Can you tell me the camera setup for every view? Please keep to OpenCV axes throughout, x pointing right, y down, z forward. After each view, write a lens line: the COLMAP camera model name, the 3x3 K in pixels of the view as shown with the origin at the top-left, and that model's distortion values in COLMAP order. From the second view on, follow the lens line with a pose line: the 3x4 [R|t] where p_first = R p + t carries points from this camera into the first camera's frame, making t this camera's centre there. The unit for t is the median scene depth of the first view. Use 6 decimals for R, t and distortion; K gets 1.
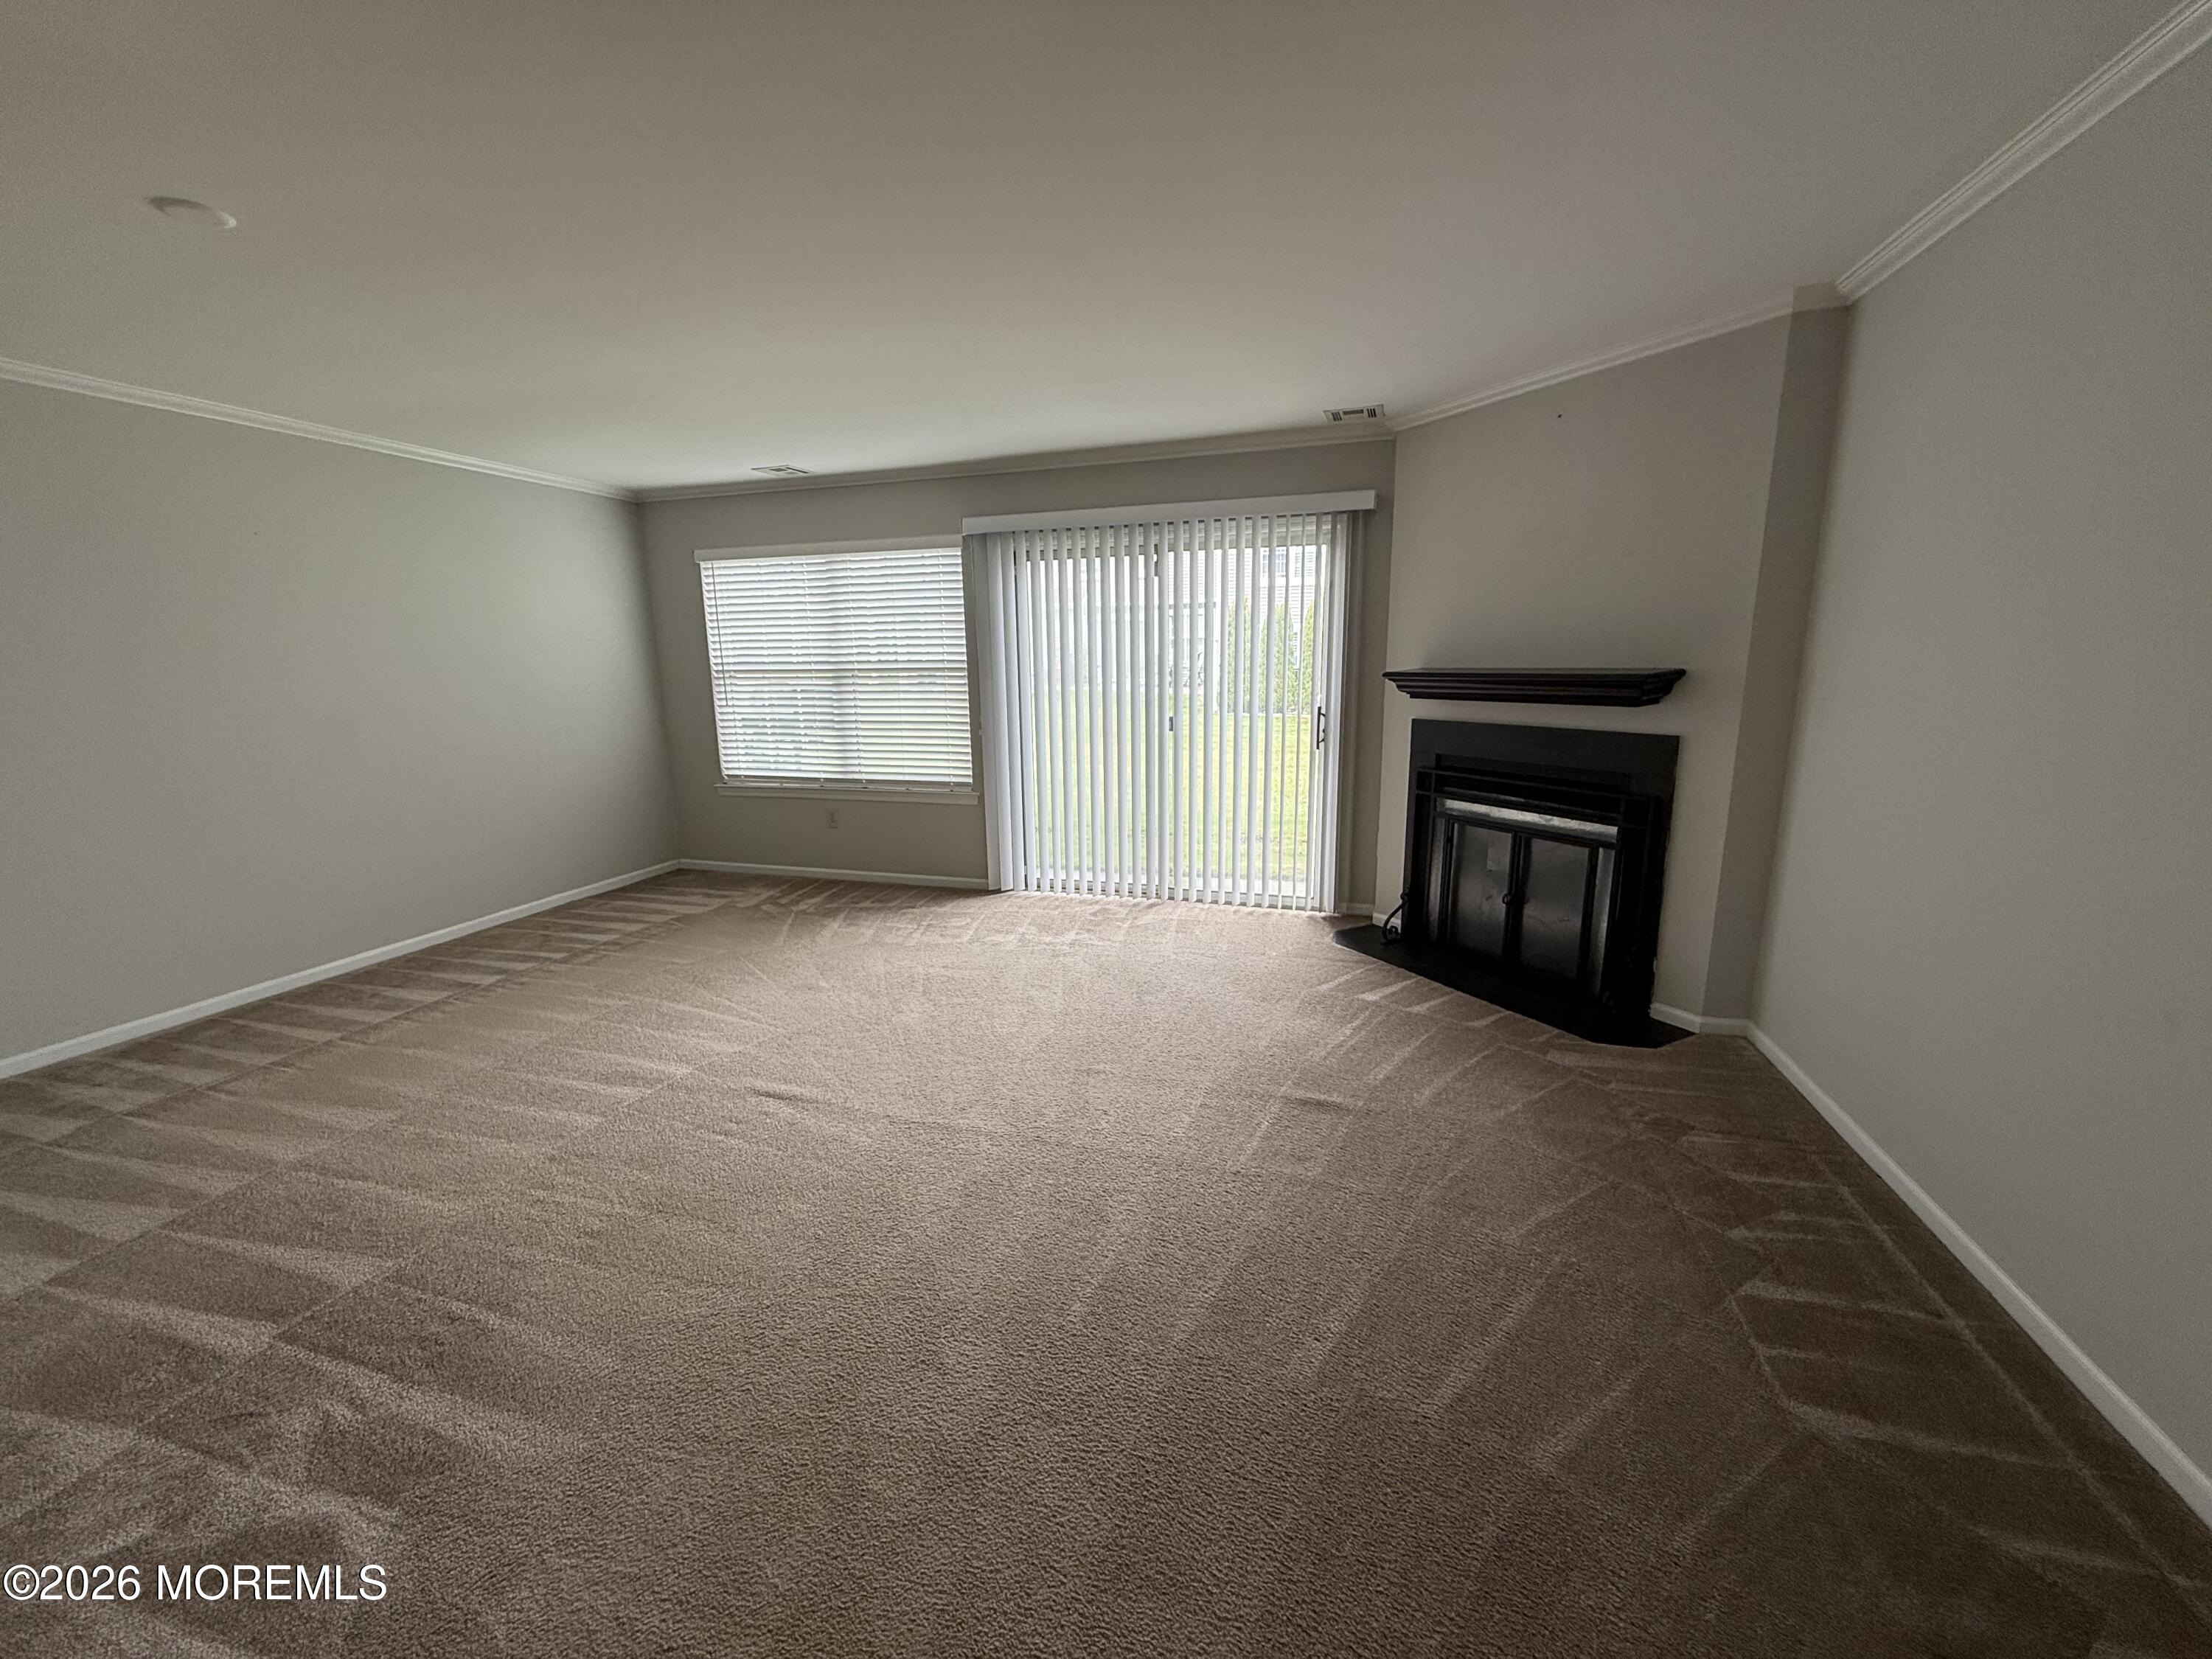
lens RADIAL K [[884.2, 0, 1103.7], [0, 884.2, 834.2], [0, 0, 1]] dist [0.002293, 0.000158]
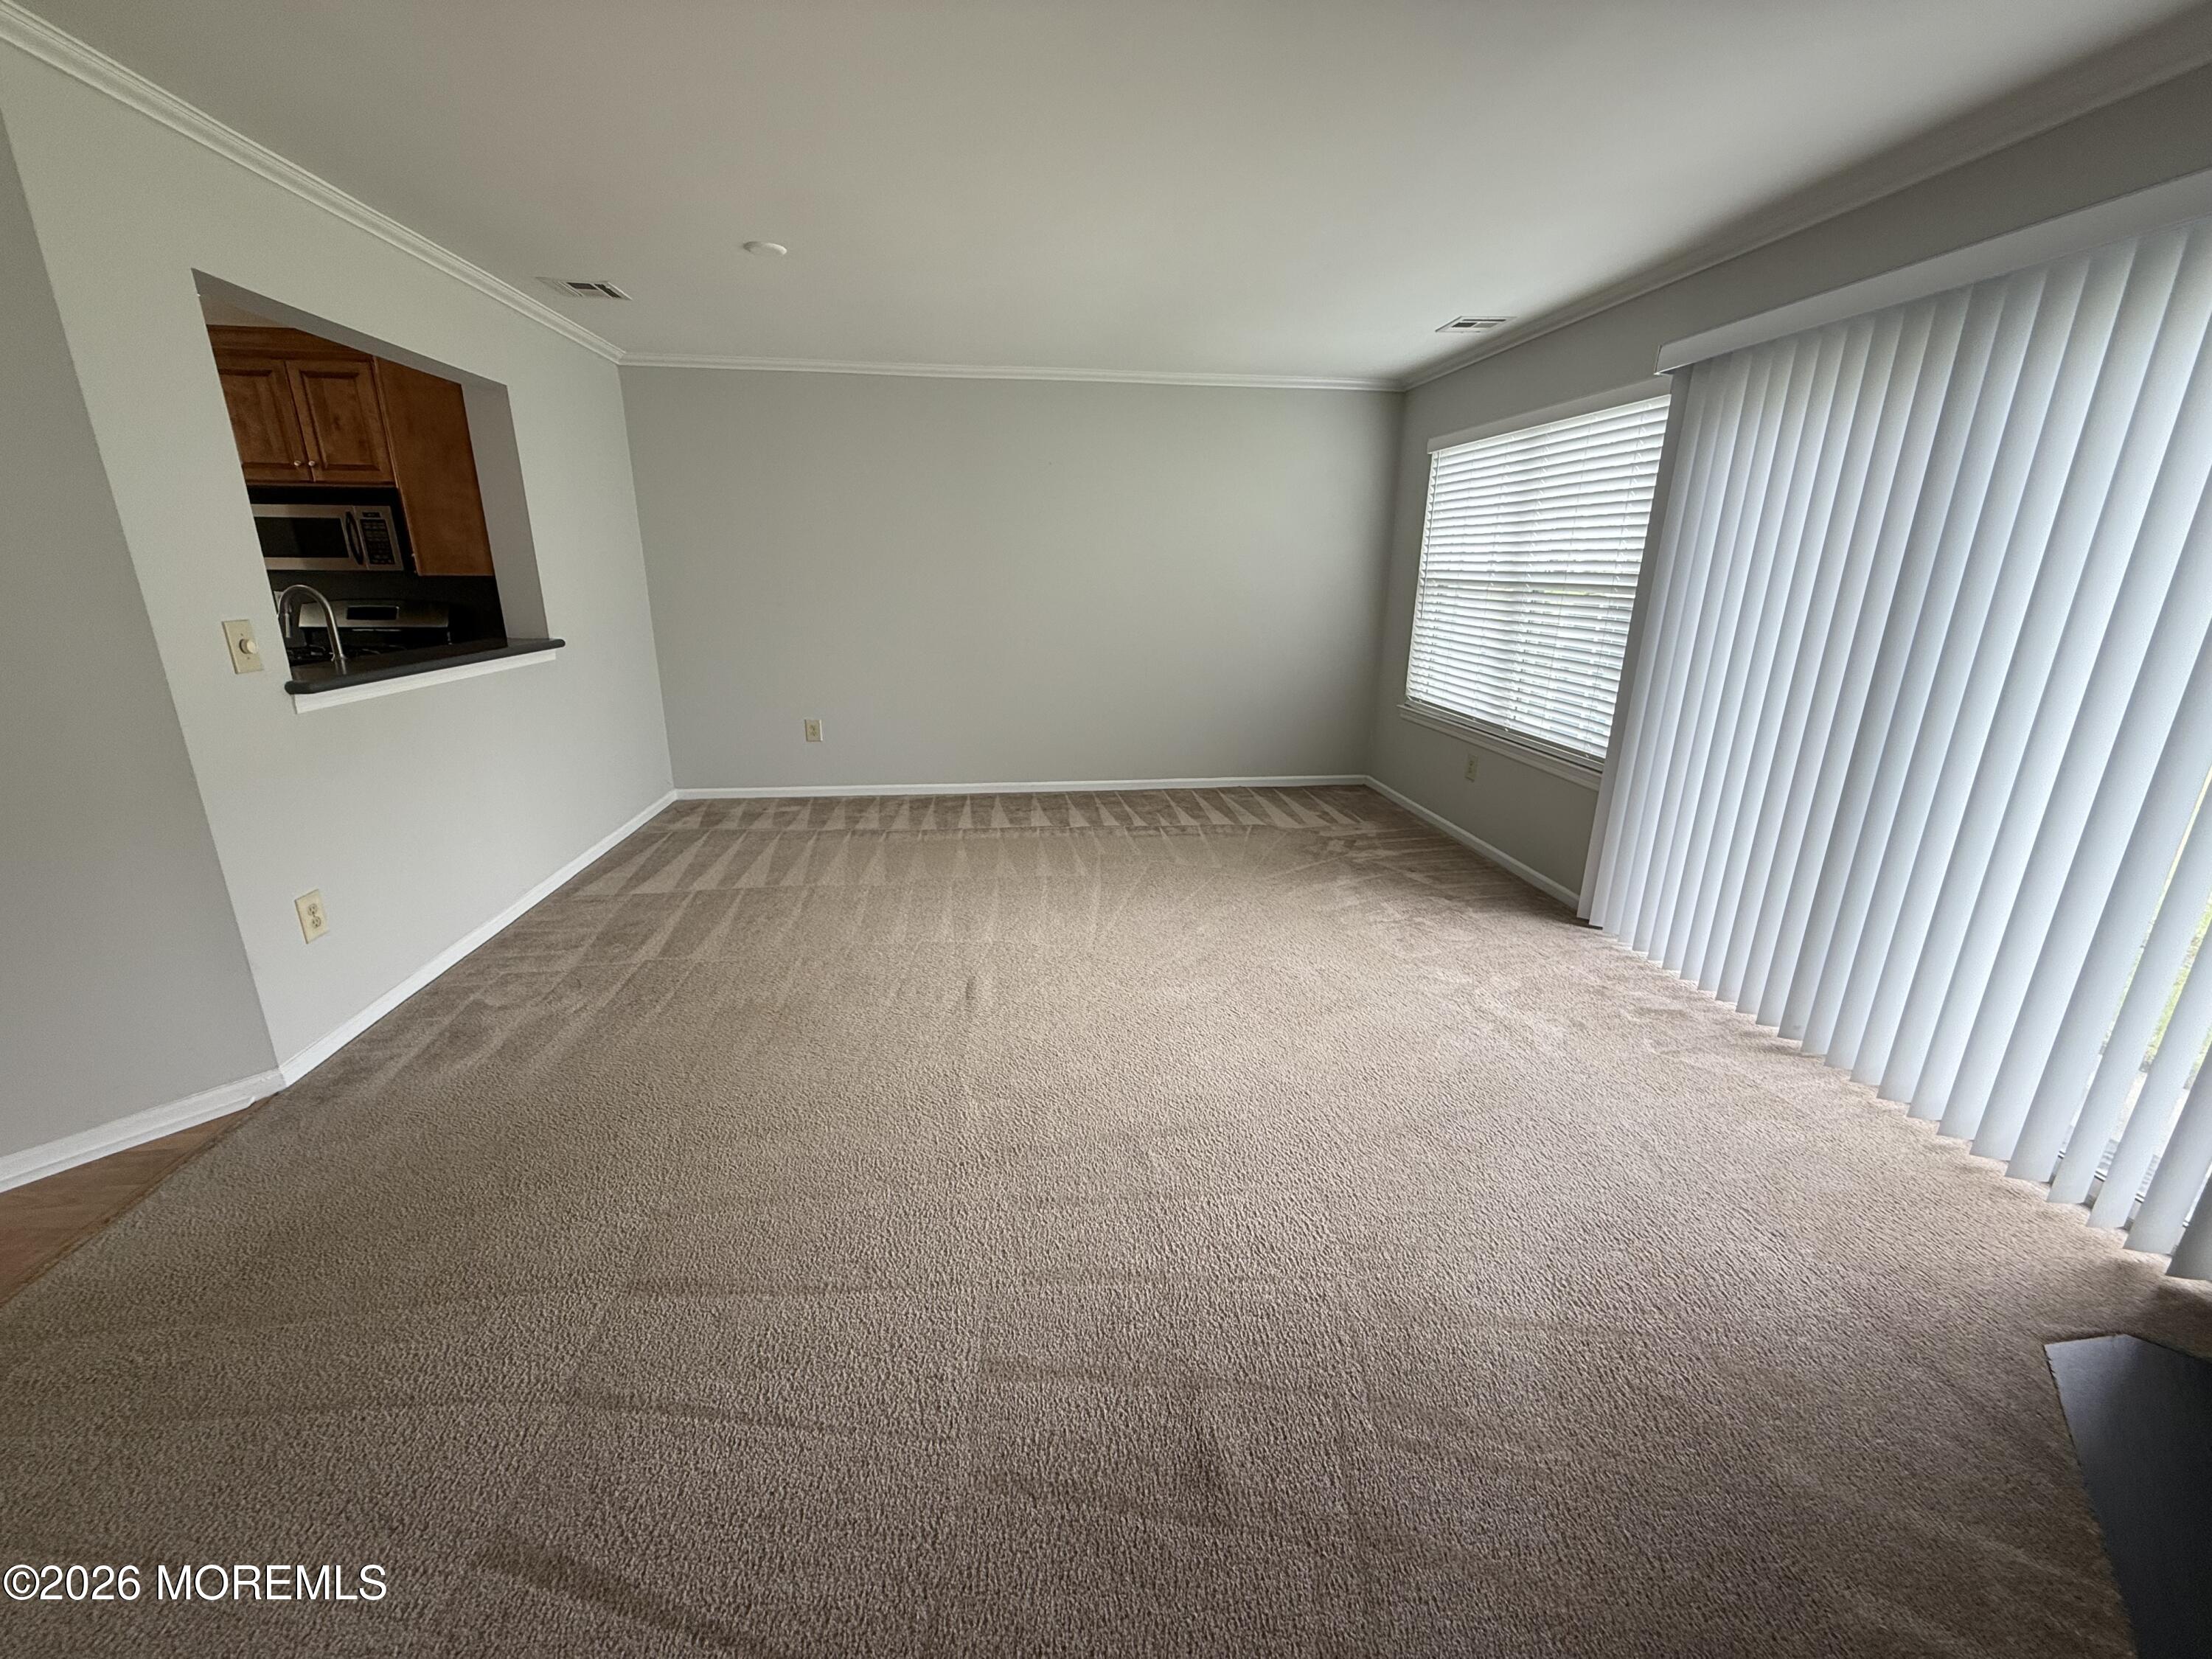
lens RADIAL K [[884.8, 0, 1098.4], [0, 884.8, 833.9], [0, 0, 1]] dist [0.000110, 0.000020]
pose [[0.401549, 0.286406, -0.869902, 0.363933], [-0.195221, 0.954781, 0.224237, -0.096993], [0.894789, 0.079781, 0.439304, 0.434433]]
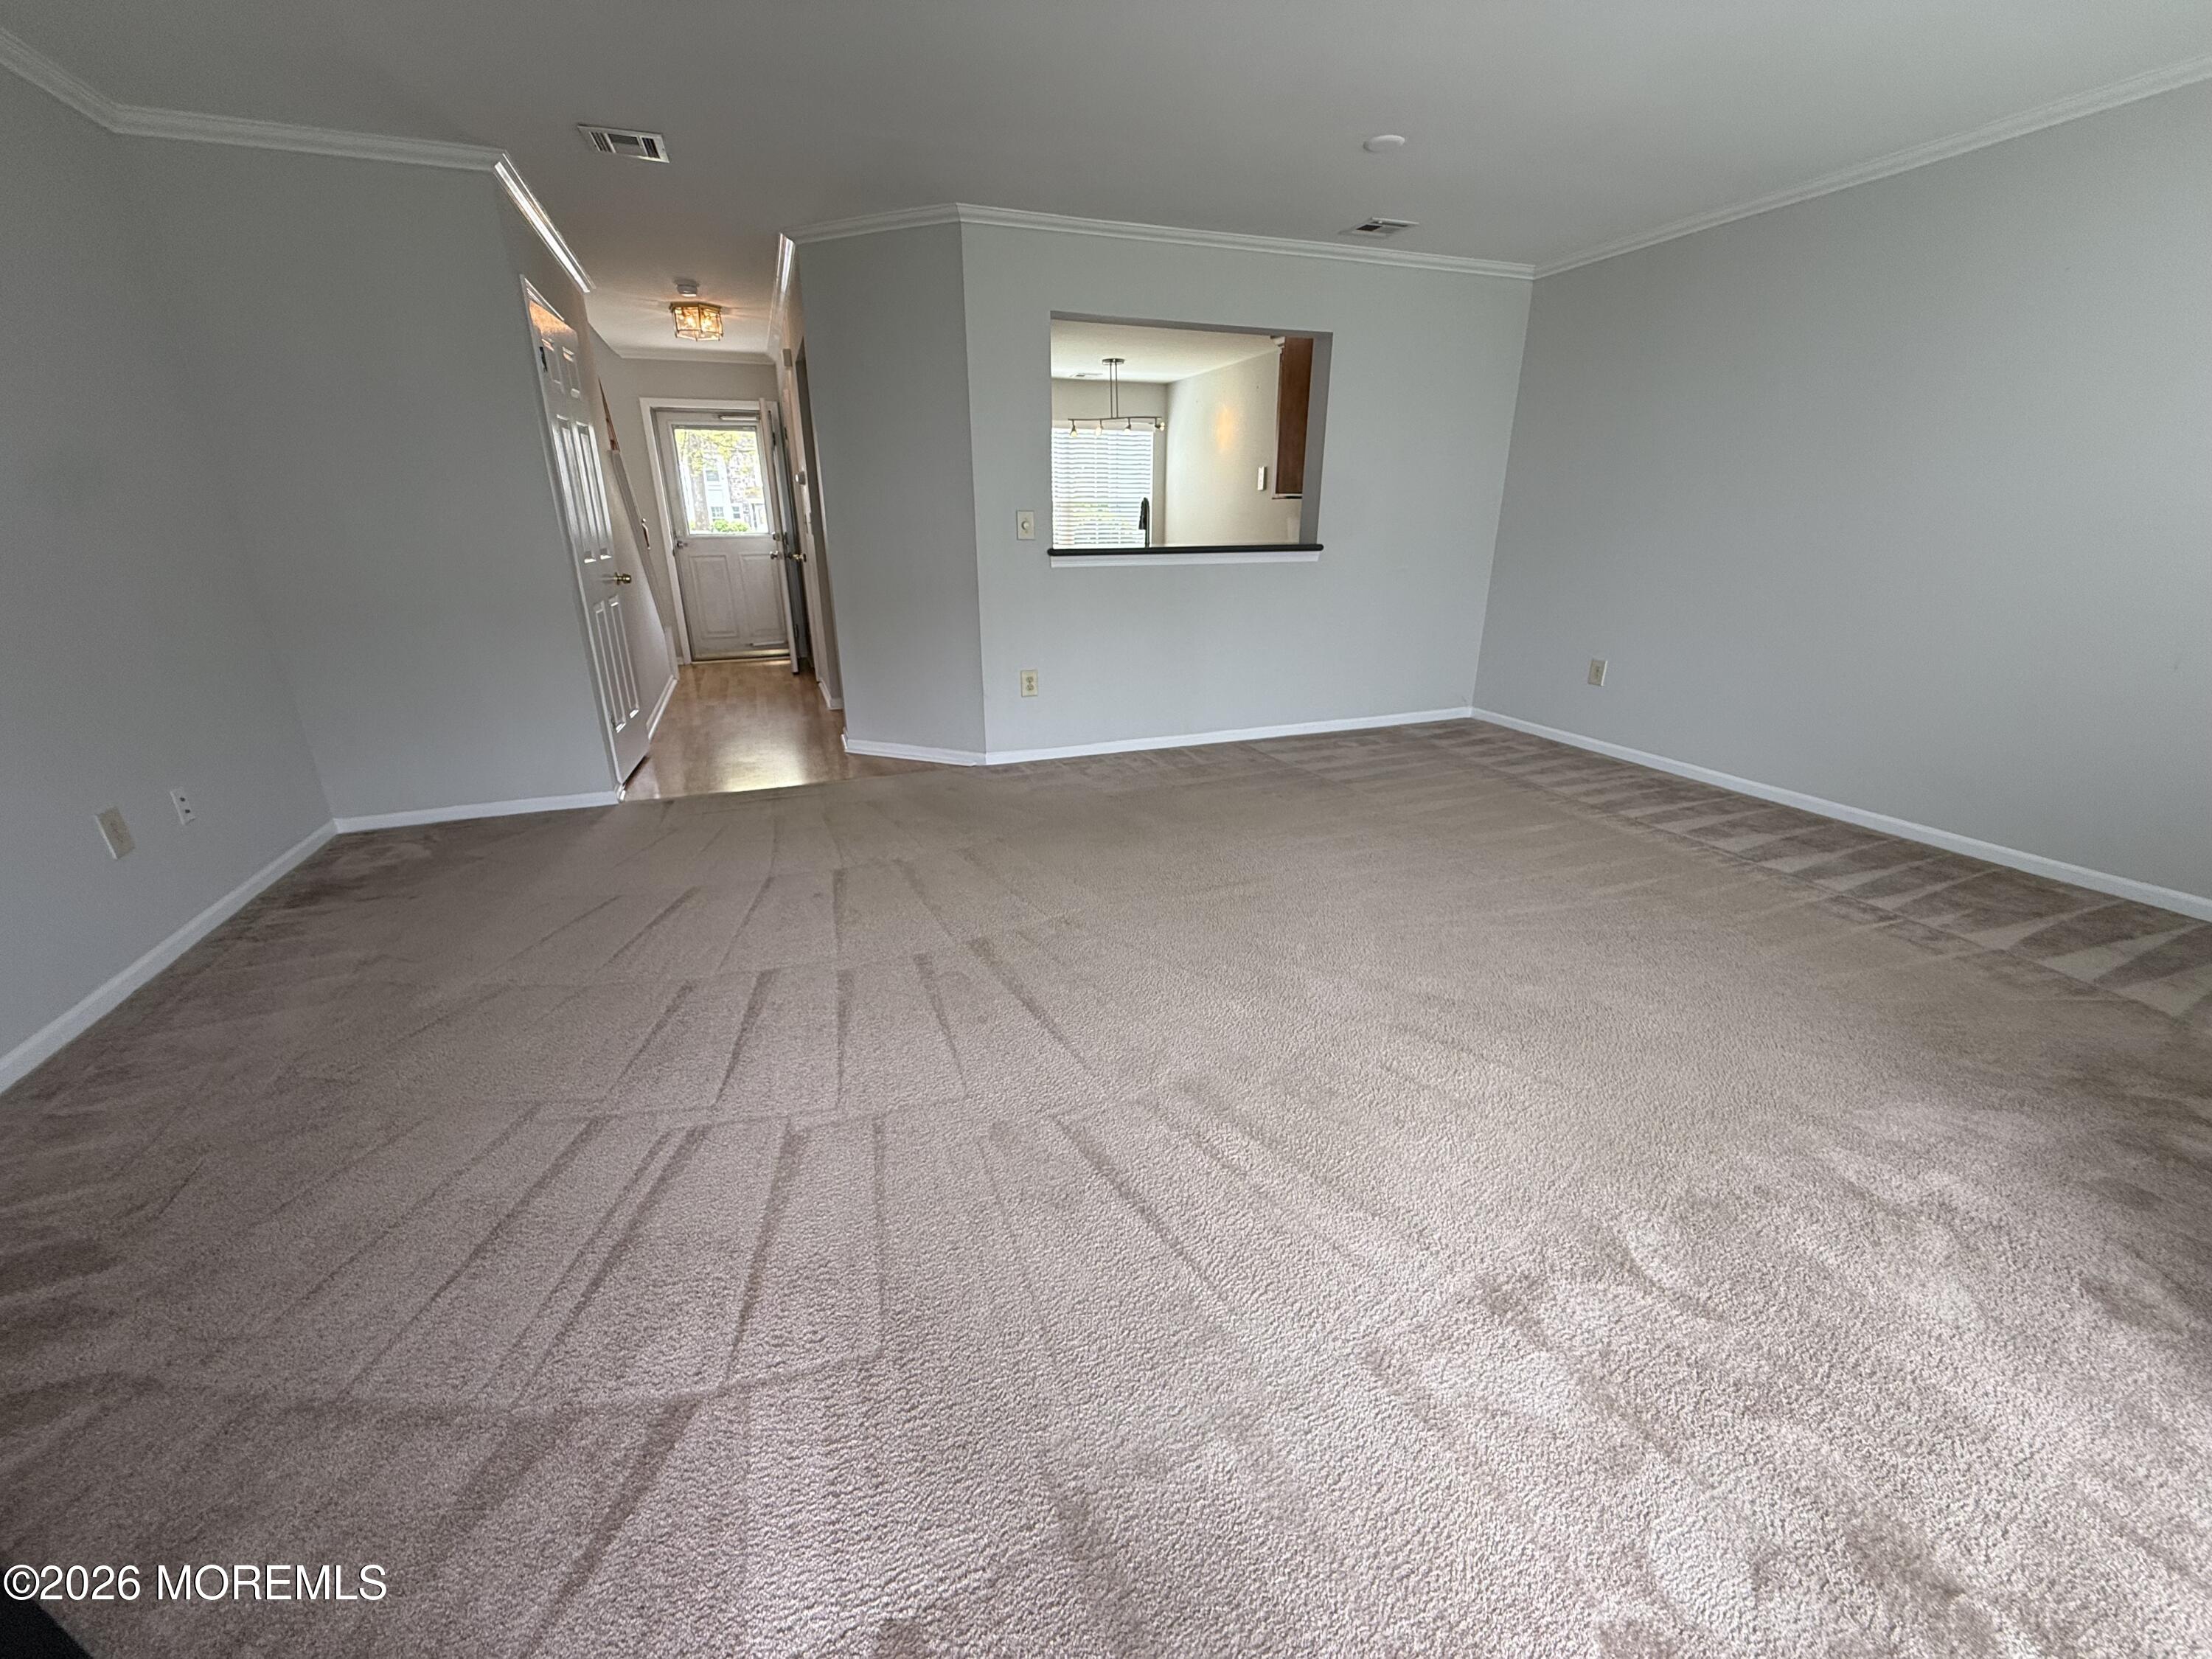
lens RADIAL K [[879.8, 0, 1106.3], [0, 879.8, 824.0], [0, 0, 1]] dist [0.000473, -0.000026]
pose [[-0.783042, 0.224714, -0.579957, 0.221381], [-0.108122, 0.869074, 0.482721, -0.173350], [0.612499, 0.440697, -0.656225, 1.028291]]
